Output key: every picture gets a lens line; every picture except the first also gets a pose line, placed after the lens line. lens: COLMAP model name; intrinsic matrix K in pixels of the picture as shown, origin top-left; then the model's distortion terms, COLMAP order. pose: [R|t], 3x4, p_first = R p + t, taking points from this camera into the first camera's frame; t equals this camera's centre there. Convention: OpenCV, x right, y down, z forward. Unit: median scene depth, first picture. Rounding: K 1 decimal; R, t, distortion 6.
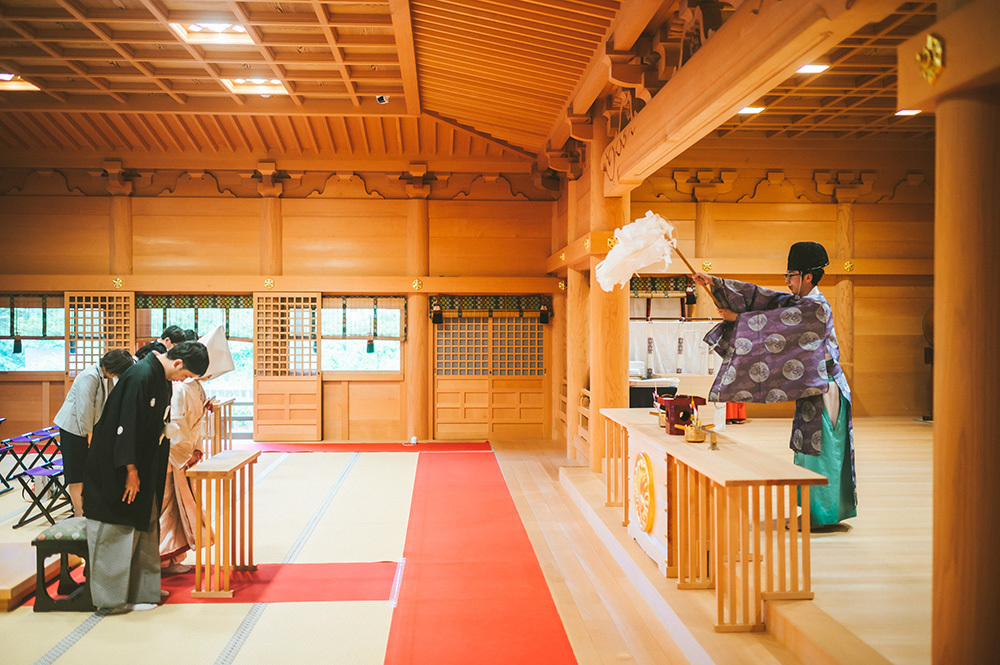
lens RADIAL K [[964.5, 0, 499.3], [0, 964.5, 304.8], [0, 0, 1]] dist [-0.013398, -0.010192]
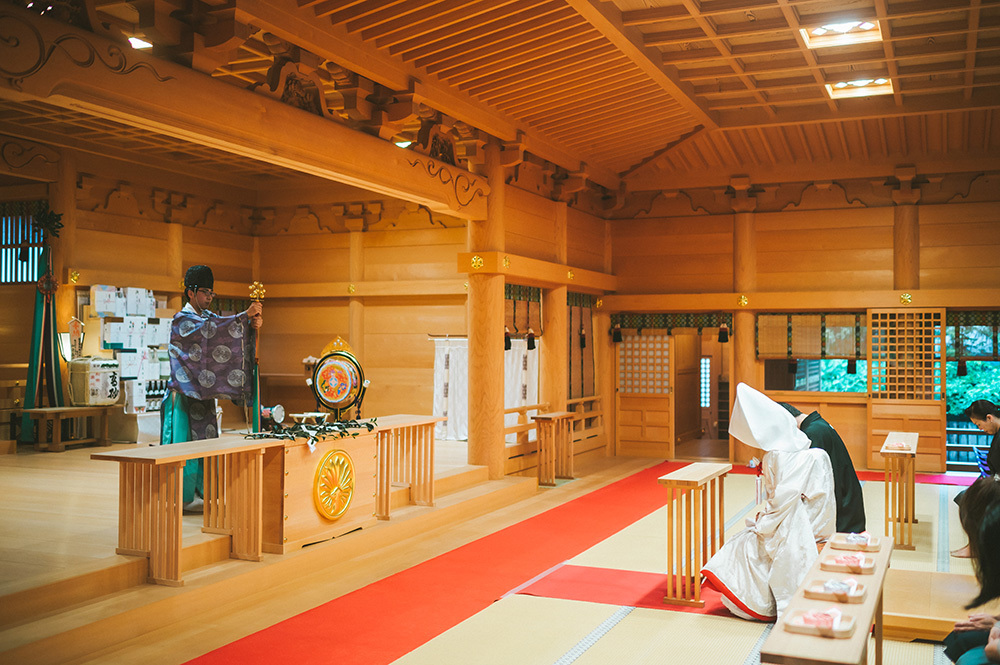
lens RADIAL K [[979.5, 0, 500.0], [0, 979.5, 332.5], [0, 0, 1]] dist [0.000200, 0.002937]
pose [[0.900901, -0.006441, -0.433977, -0.155620], [0.010512, 0.999920, 0.006981, -0.000357], [0.433897, -0.010851, 0.900897, -0.010965]]
